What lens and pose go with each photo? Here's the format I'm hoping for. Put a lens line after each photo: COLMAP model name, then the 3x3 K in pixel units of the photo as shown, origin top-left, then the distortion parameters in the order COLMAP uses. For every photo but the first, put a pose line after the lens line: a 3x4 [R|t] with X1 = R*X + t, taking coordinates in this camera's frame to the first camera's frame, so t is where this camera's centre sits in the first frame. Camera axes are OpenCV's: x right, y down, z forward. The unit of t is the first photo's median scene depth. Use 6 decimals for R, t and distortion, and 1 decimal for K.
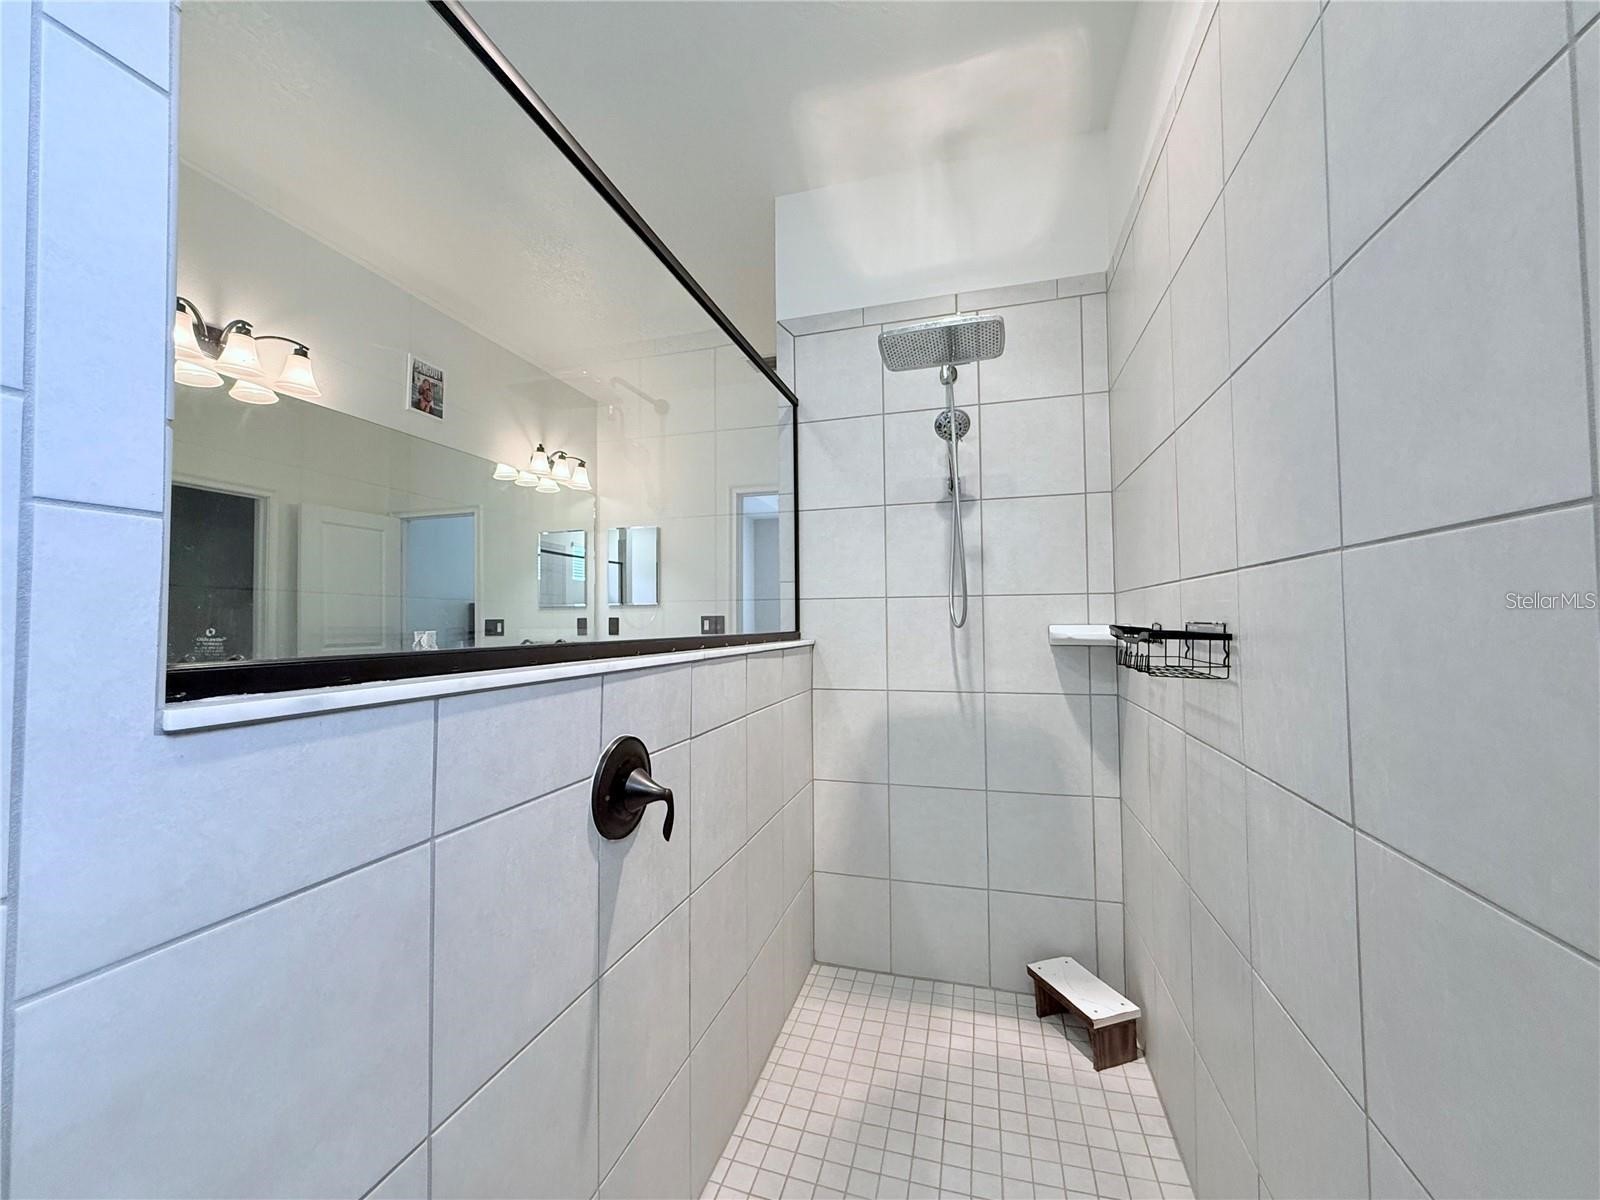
lens RADIAL K [[640.1, 0, 789.2], [0, 640.1, 606.3], [0, 0, 1]] dist [0.003793, -0.000659]
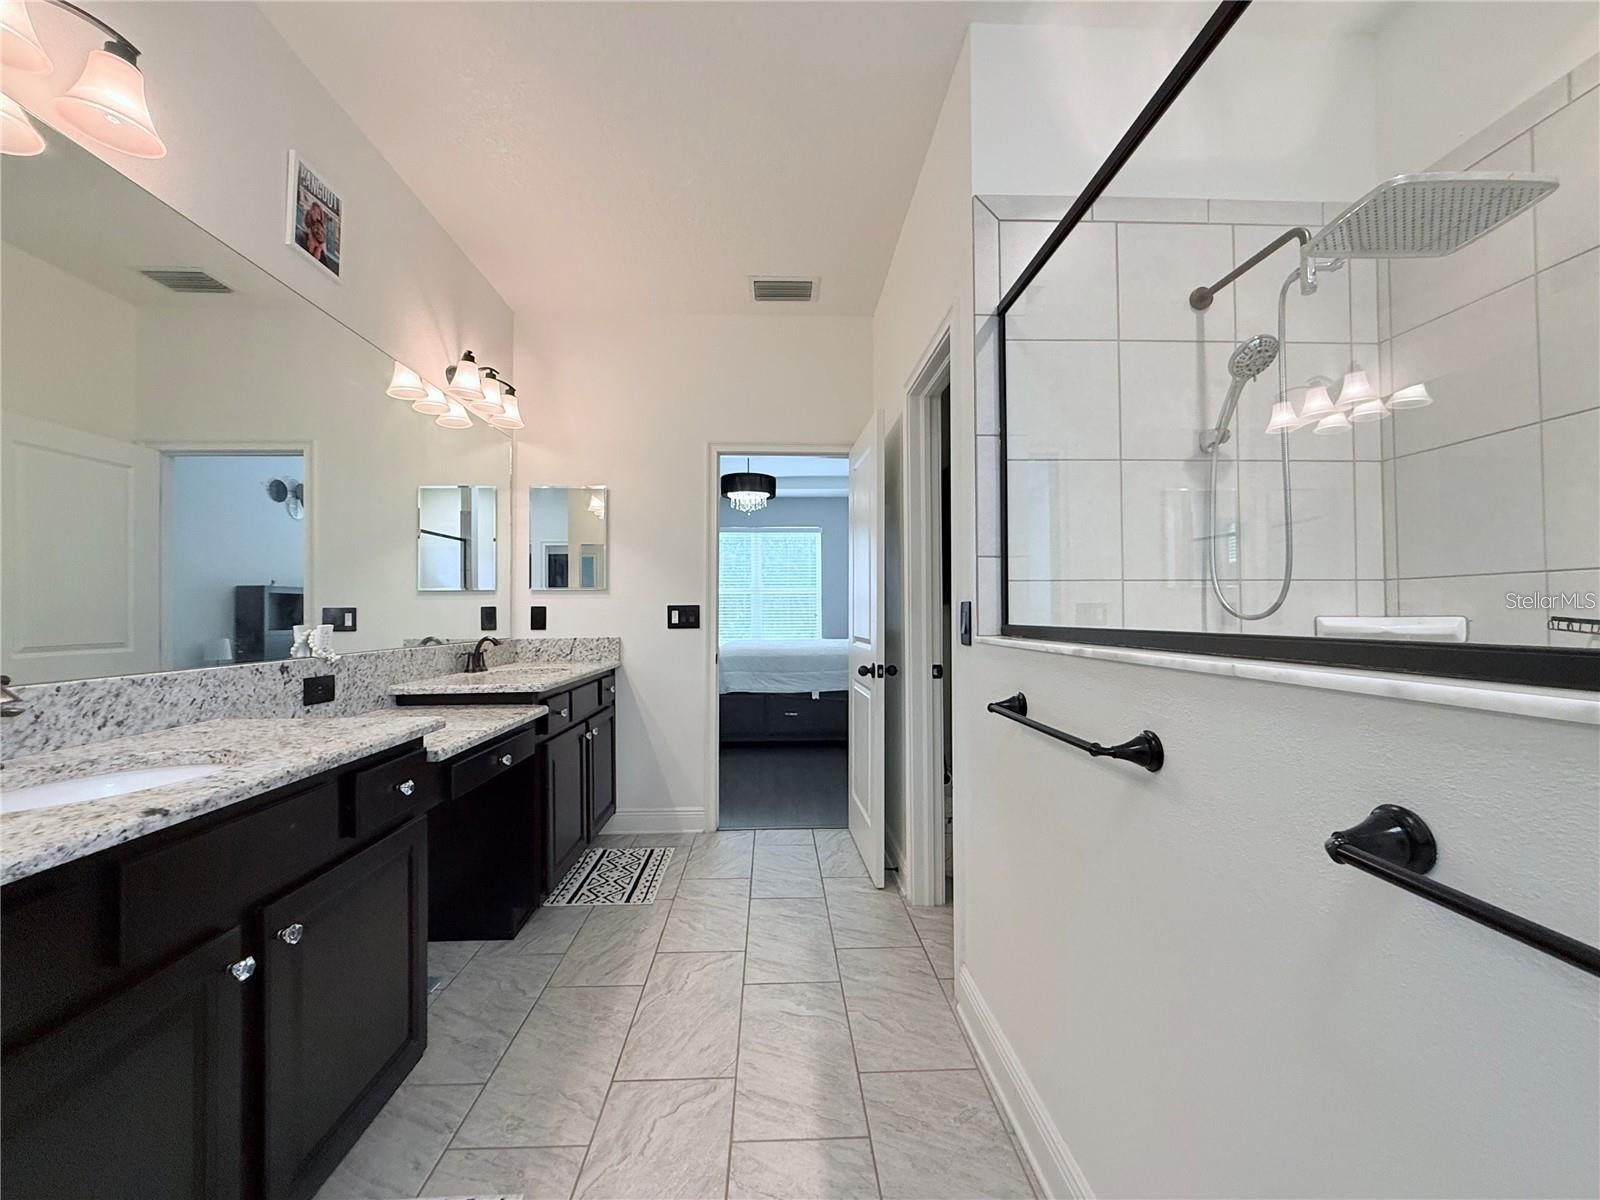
lens RADIAL K [[640.1, 0, 793.4], [0, 640.1, 605.3], [0, 0, 1]] dist [0.003793, -0.000659]
pose [[0.946814, 0.009334, 0.321645, -0.277575], [-0.012198, 0.999902, 0.006892, 0.008879], [-0.321549, -0.010449, 0.946835, 0.238188]]
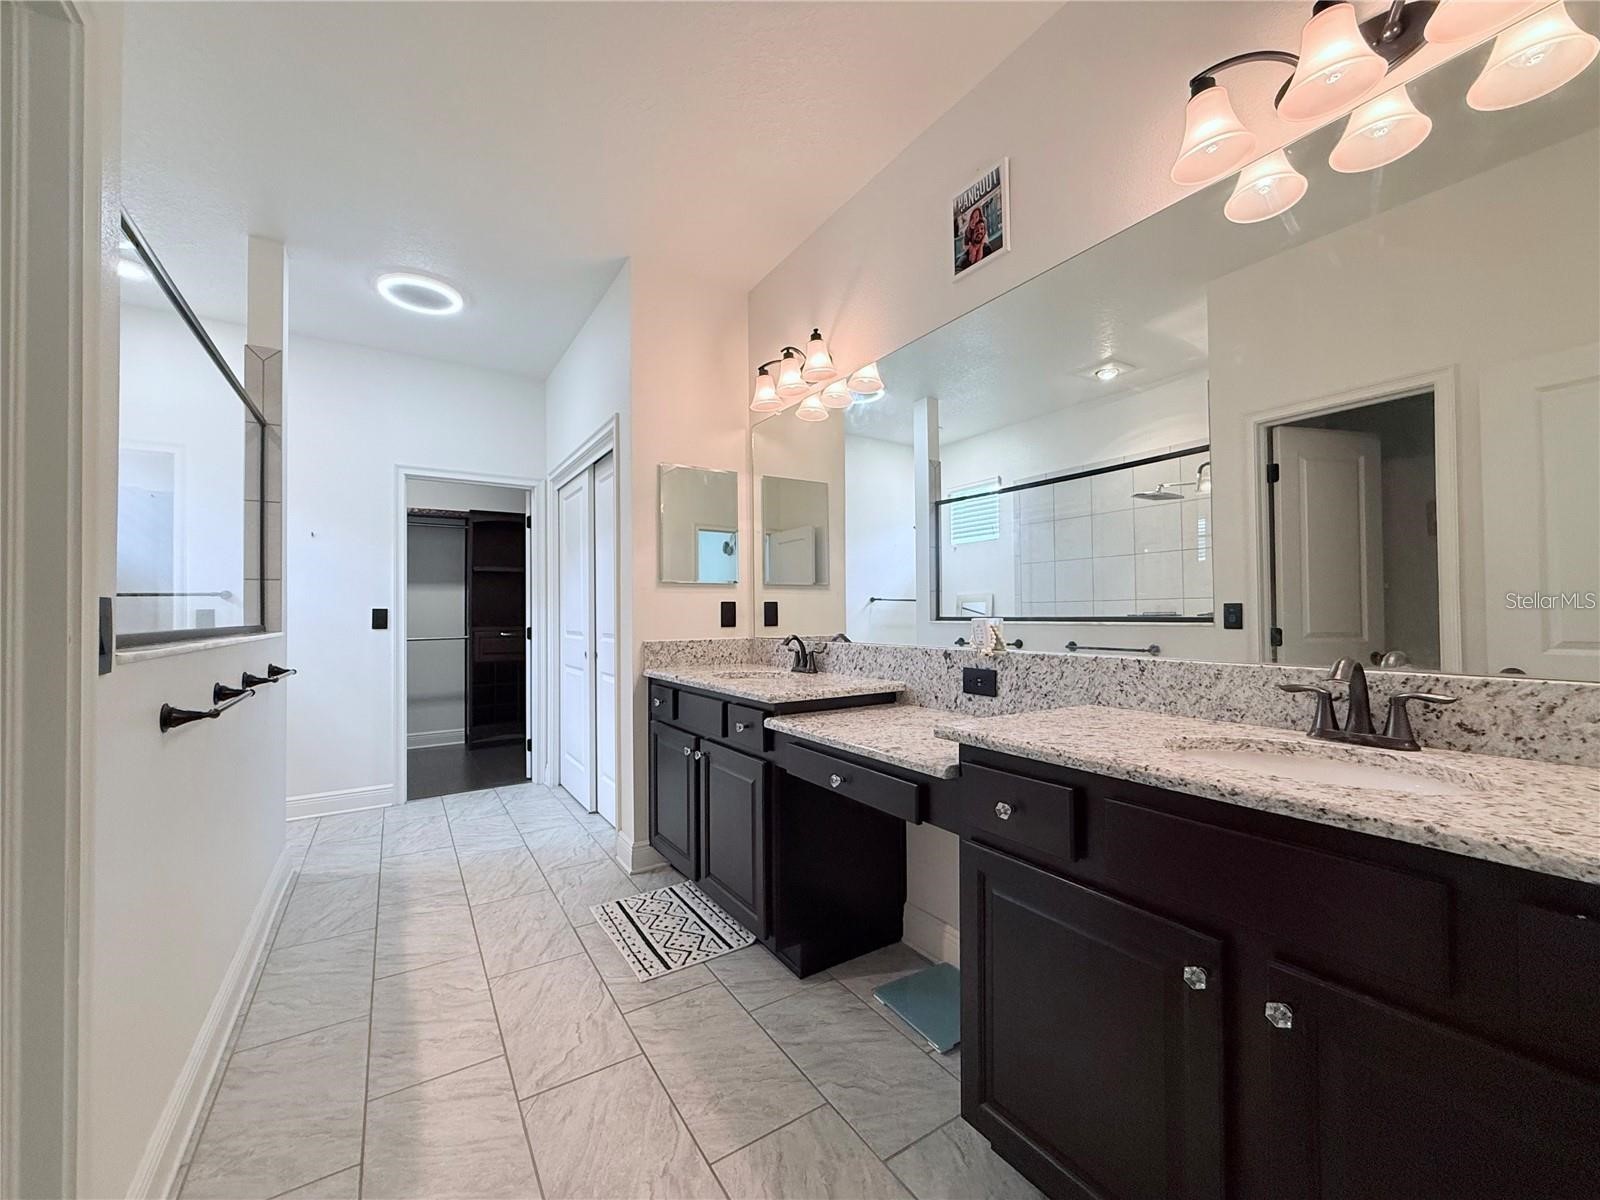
lens RADIAL K [[640.1, 0, 799.8], [0, 640.1, 601.8], [0, 0, 1]] dist [0.003793, -0.000659]
pose [[-0.651396, 0.003661, -0.758729, 0.009230], [0.036125, 0.999004, -0.026194, 0.026767], [0.757877, -0.044472, -0.650880, 1.041896]]
